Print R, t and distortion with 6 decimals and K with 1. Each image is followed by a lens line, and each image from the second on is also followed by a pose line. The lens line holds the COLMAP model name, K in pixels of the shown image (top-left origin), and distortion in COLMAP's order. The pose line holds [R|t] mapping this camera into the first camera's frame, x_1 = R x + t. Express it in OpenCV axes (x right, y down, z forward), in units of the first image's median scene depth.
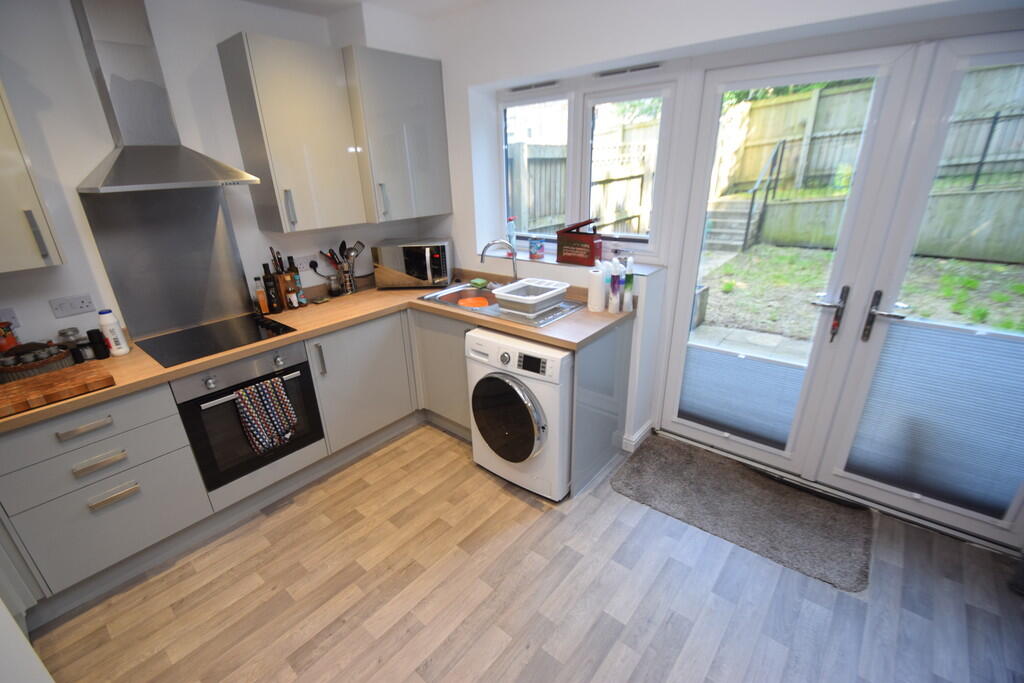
lens RADIAL K [[448.0, 0, 501.4], [0, 448.0, 352.2], [0, 0, 1]] dist [0.019146, -0.017787]
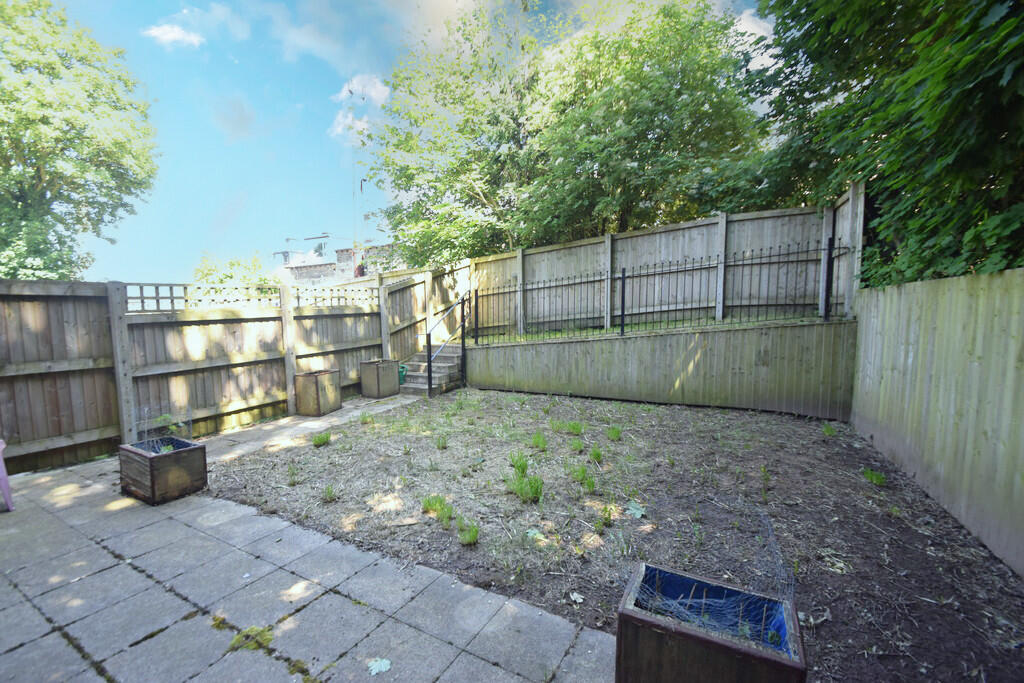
lens RADIAL K [[448.0, 0, 501.4], [0, 448.0, 352.2], [0, 0, 1]] dist [0.019146, -0.017787]
pose [[0.983067, 0.005673, 0.183160, 1.793054], [0.049041, 0.954918, -0.292792, -0.090828], [-0.176564, 0.296816, 0.938470, 0.191902]]
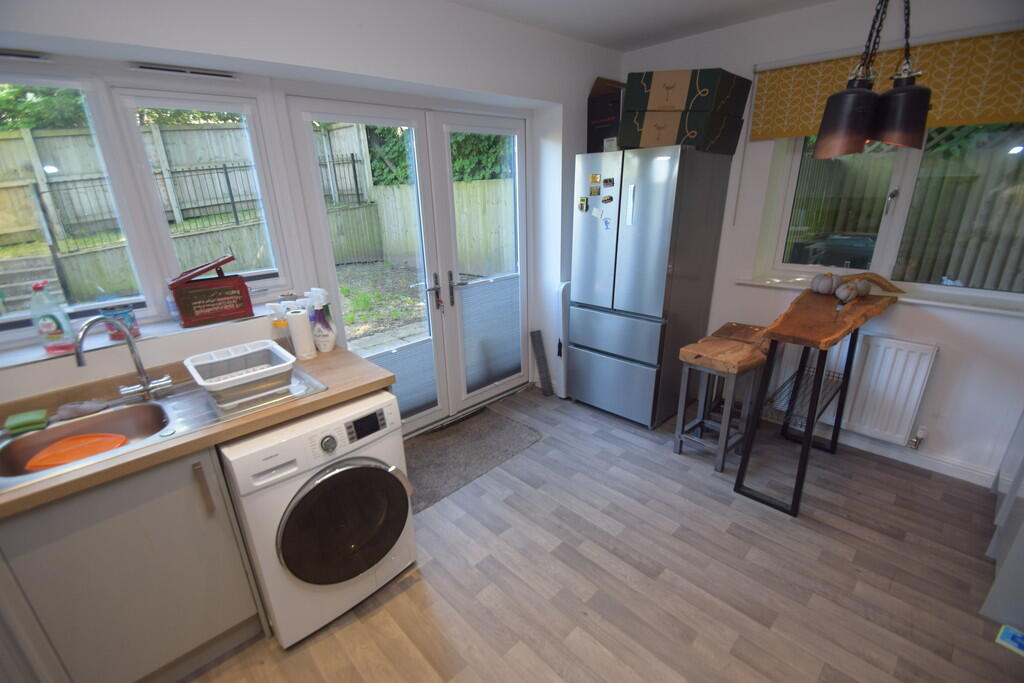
lens RADIAL K [[448.0, 0, 501.4], [0, 448.0, 352.2], [0, 0, 1]] dist [0.019146, -0.017787]
pose [[0.110925, -0.314345, 0.942806, -0.536788], [0.408647, 0.879180, 0.245053, -0.161898], [-0.905927, 0.358093, 0.225979, 0.496298]]
